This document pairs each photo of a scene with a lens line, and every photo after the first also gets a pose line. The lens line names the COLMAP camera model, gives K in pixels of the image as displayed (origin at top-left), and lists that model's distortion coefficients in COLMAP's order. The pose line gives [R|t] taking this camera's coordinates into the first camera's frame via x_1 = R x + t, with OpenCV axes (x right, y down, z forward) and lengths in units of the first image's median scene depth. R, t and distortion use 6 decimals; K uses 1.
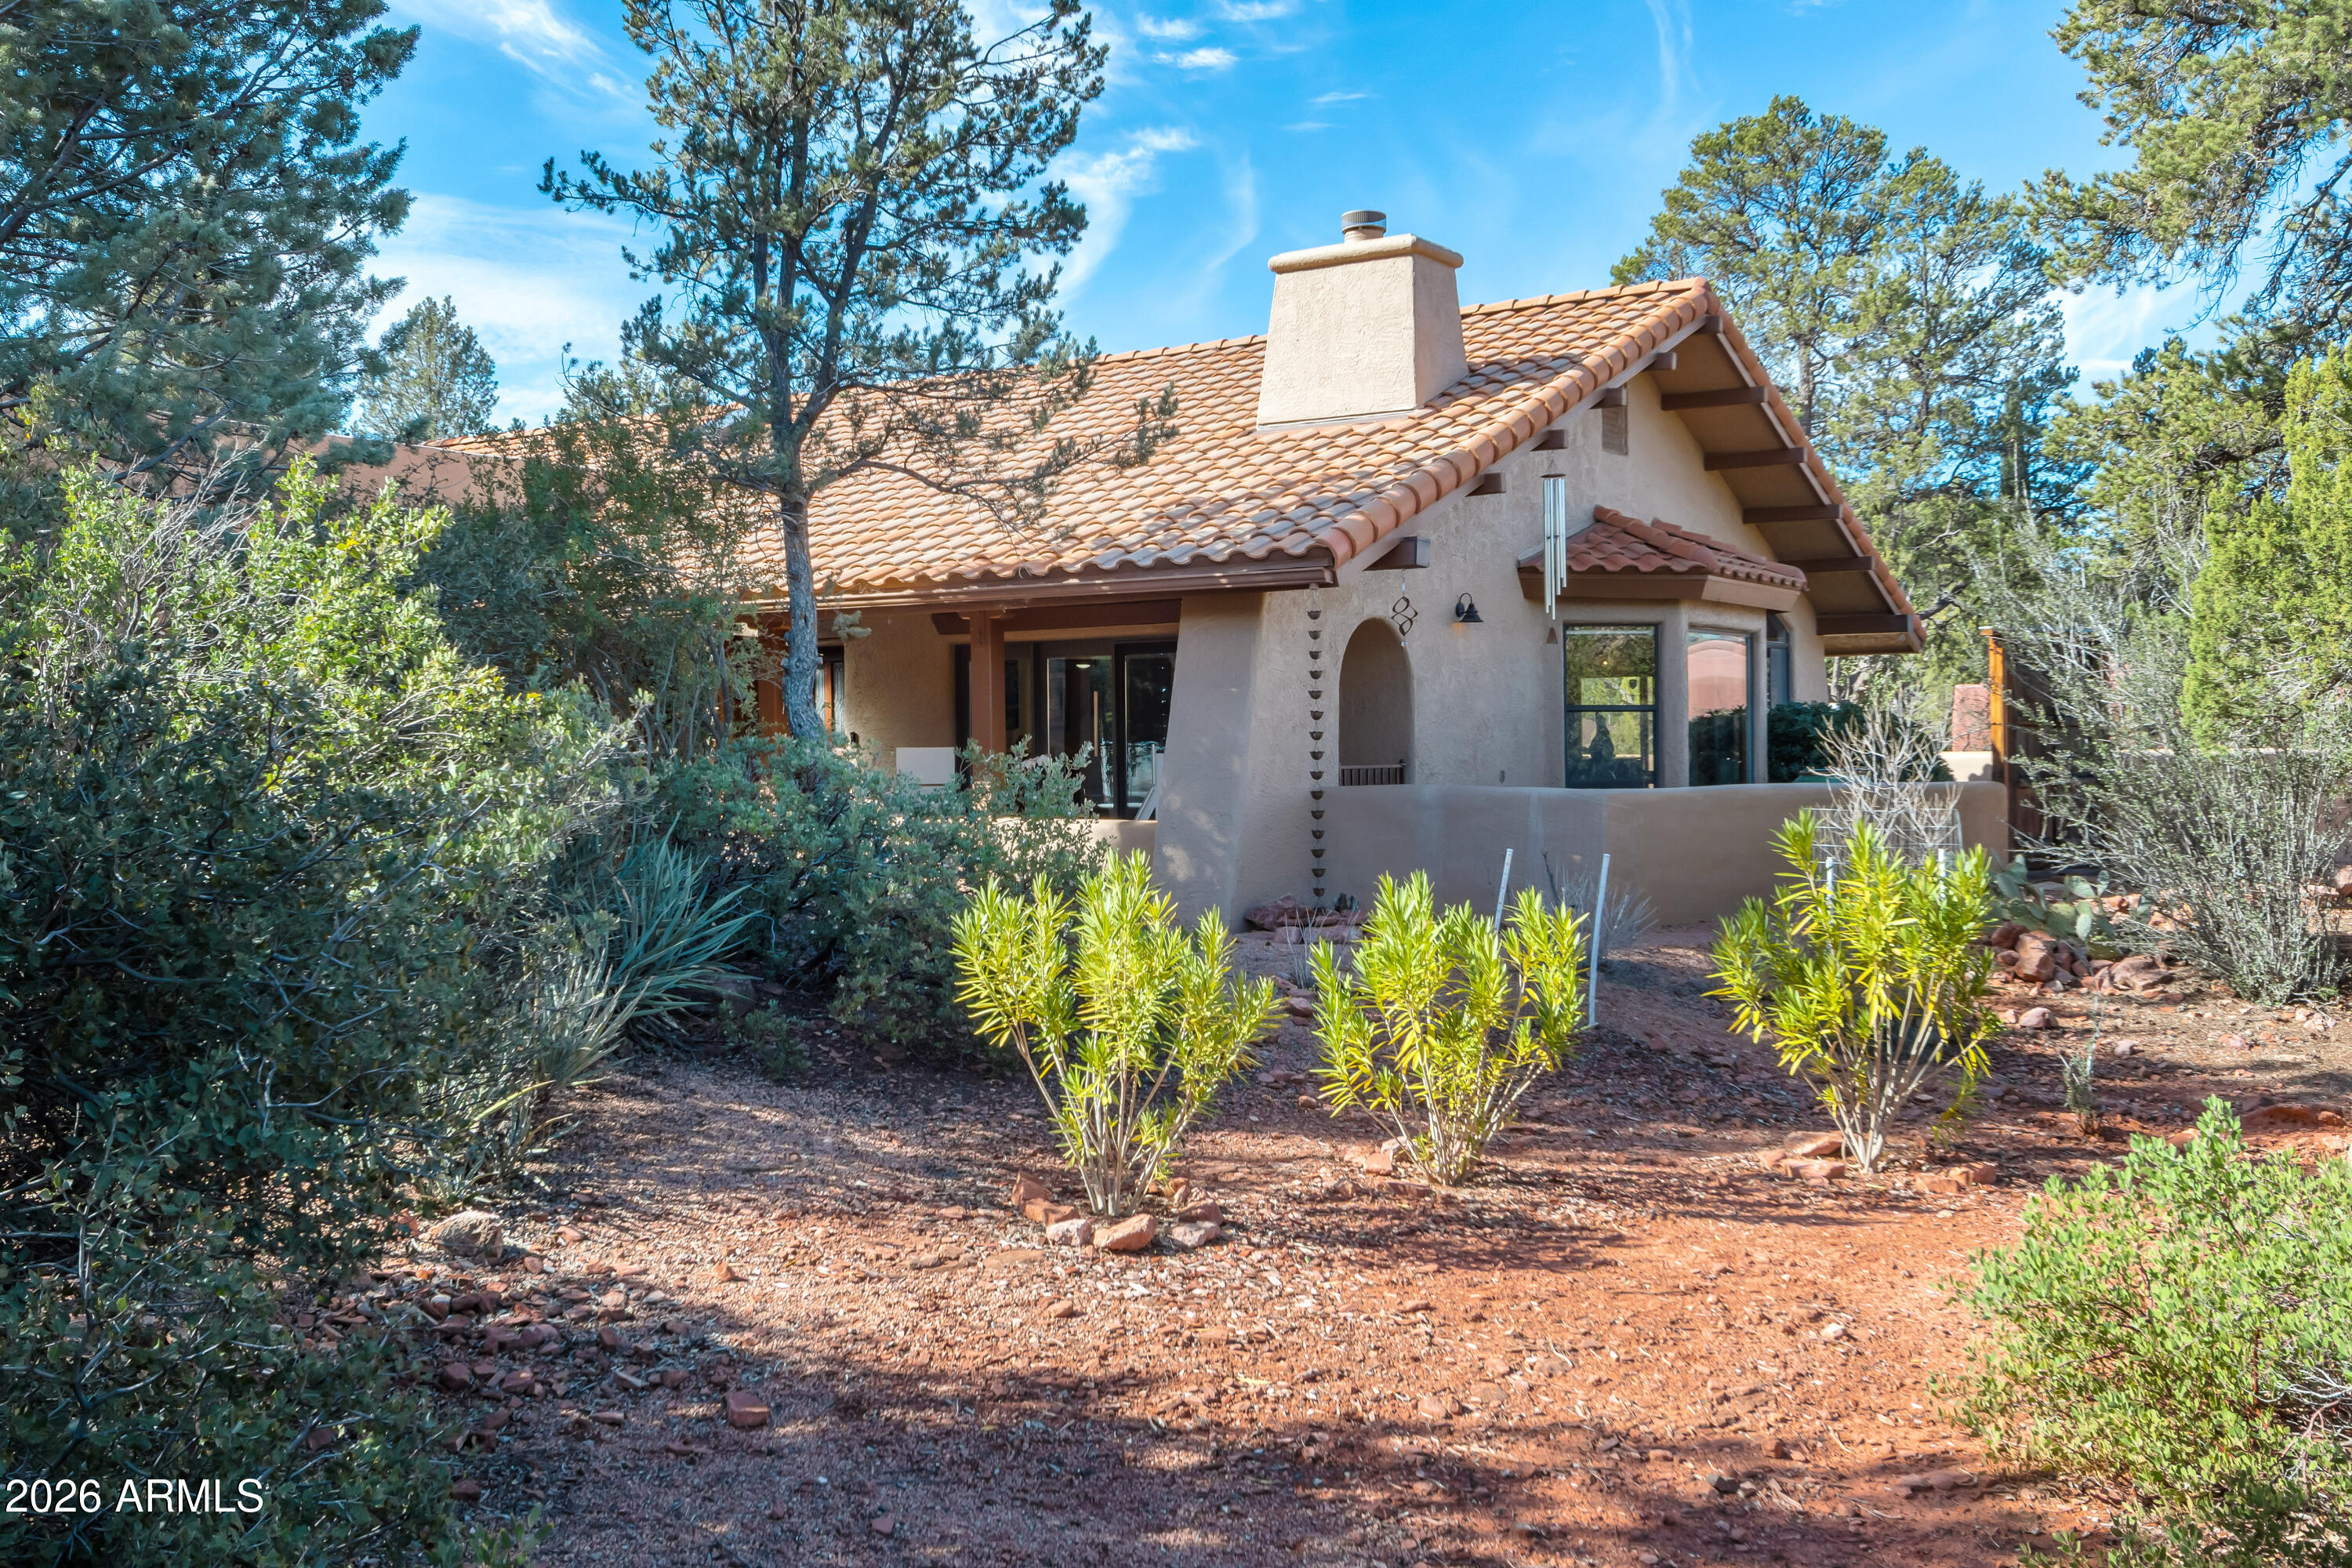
lens RADIAL K [[2401.1, 0, 1177.6], [0, 2401.1, 780.5], [0, 0, 1]] dist [0.008814, 0.000000]
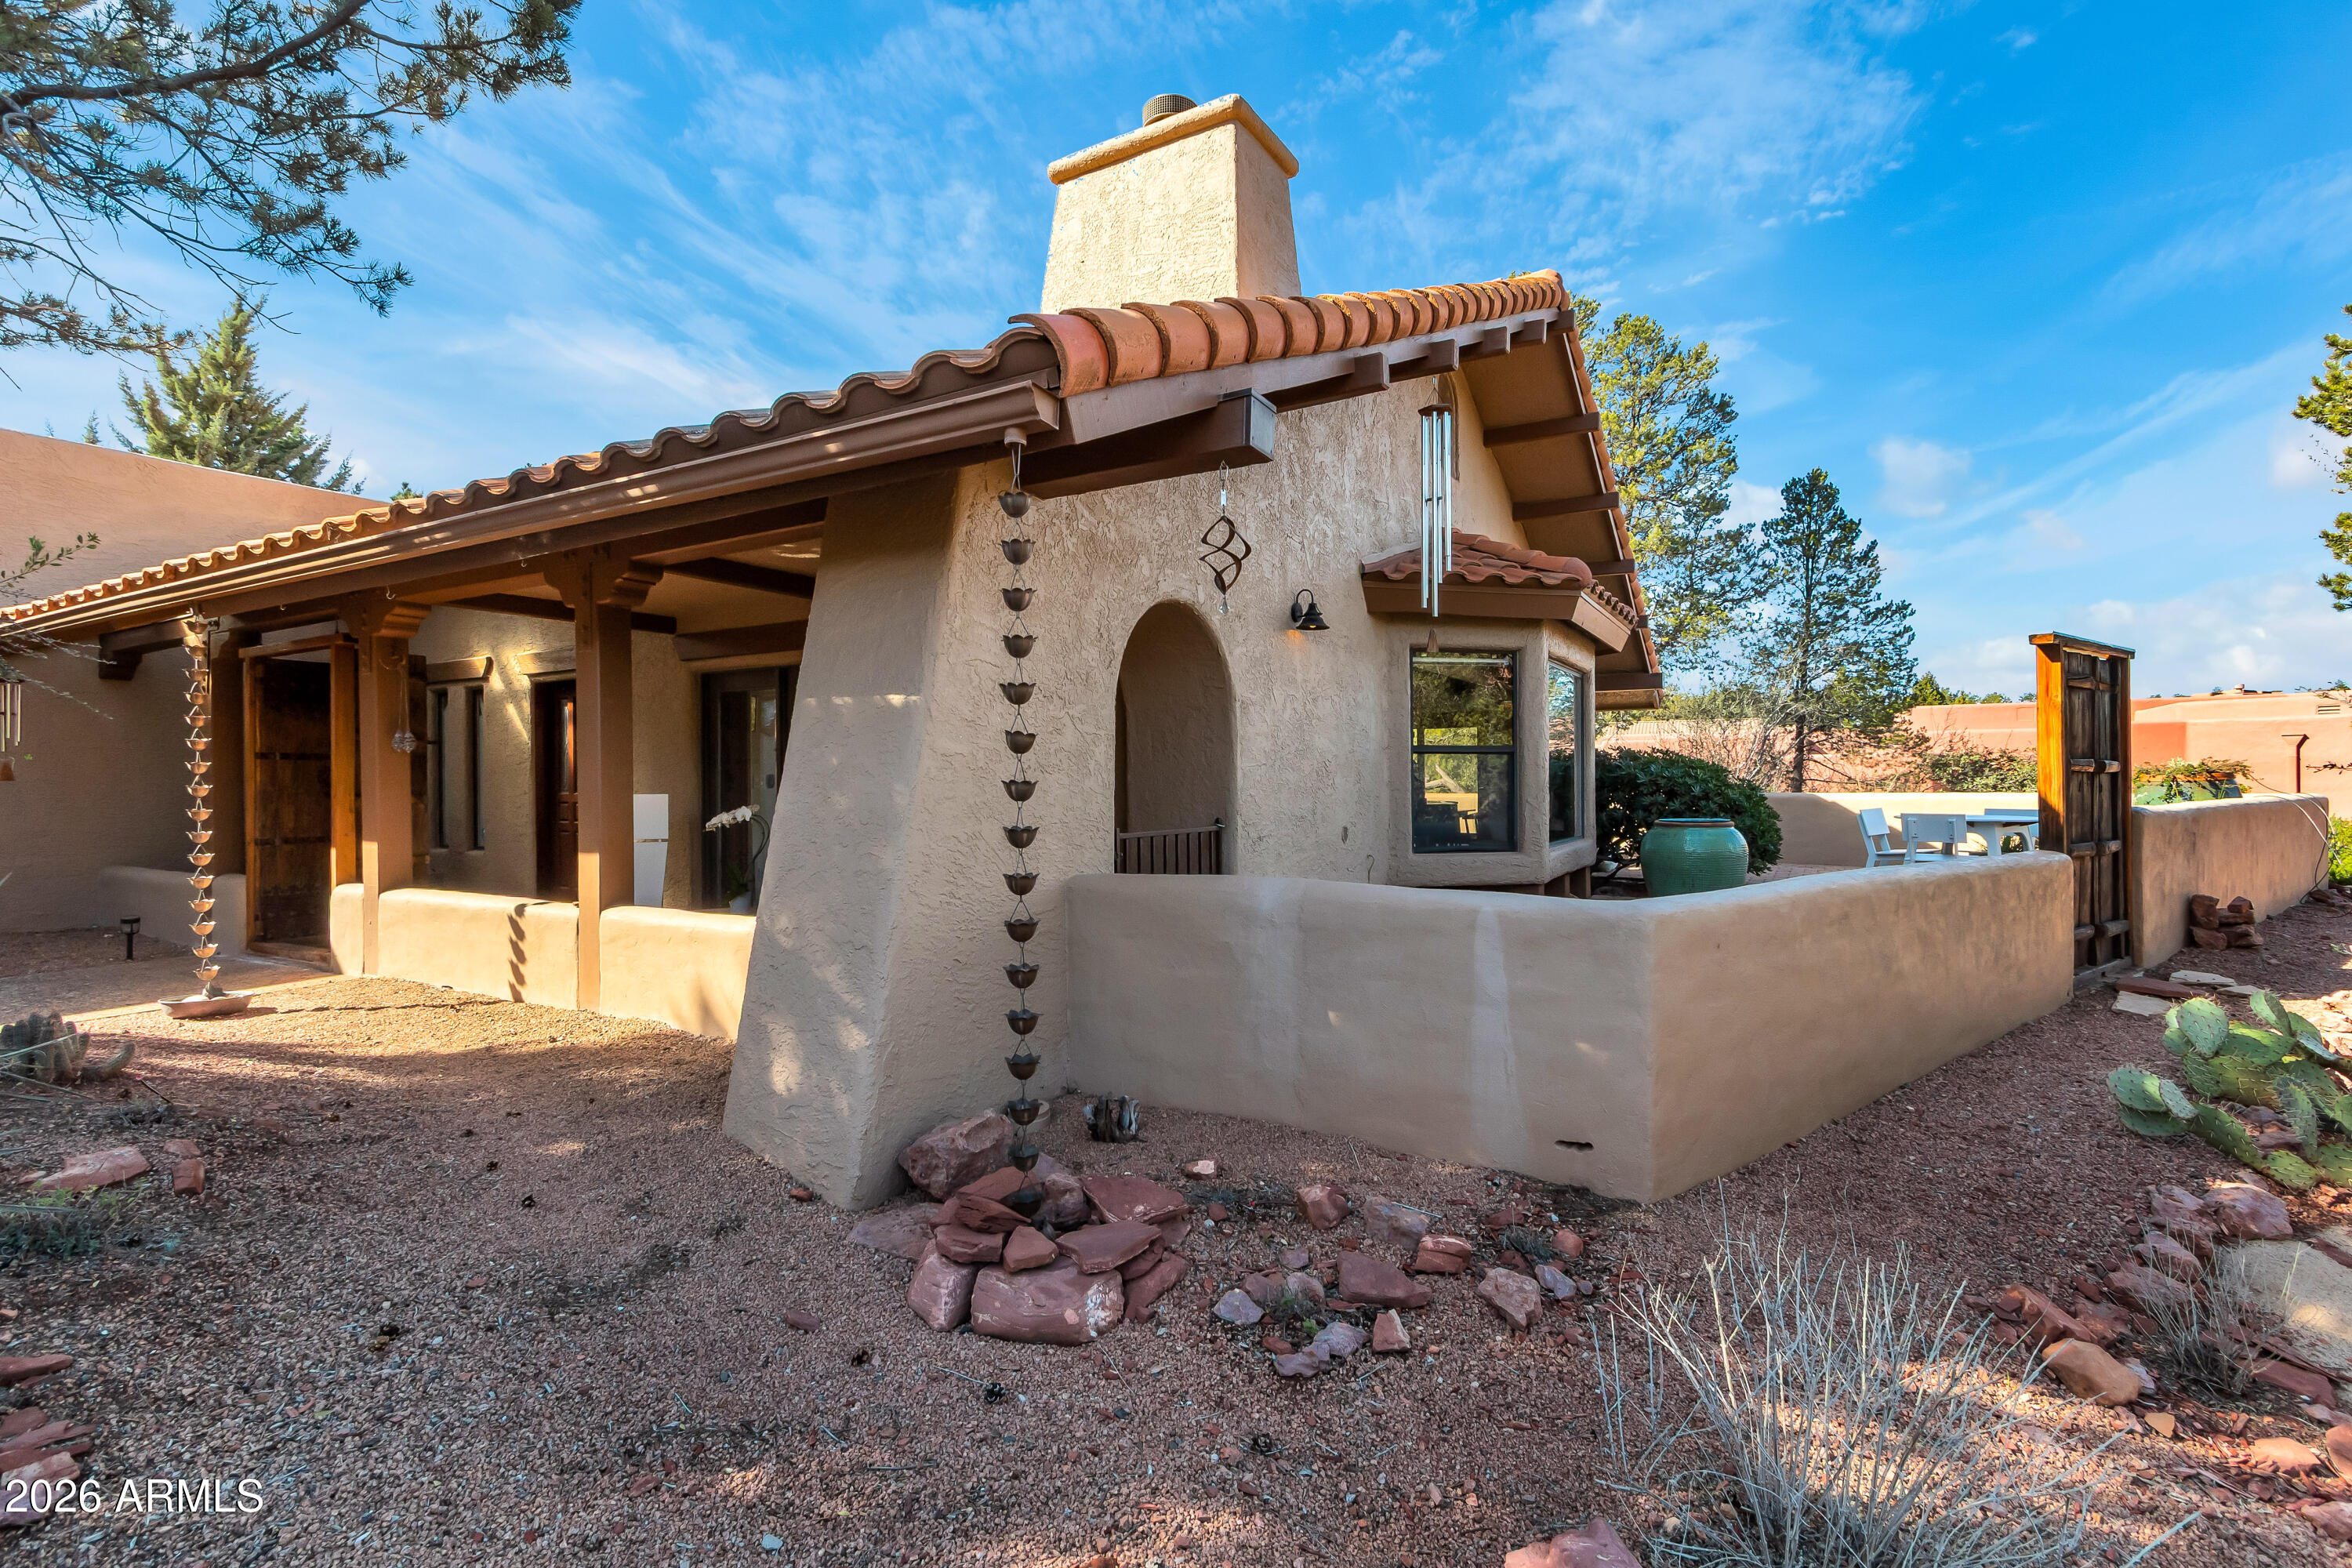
lens RADIAL K [[1074.6, 0, 1175.2], [0, 1074.6, 773.7], [0, 0, 1]] dist [0.011201, -0.001560]
pose [[0.998328, 0.005547, 0.057536, 0.061180], [-0.004468, 0.999812, -0.018868, -0.014969], [-0.057629, 0.018580, 0.998165, 0.667619]]
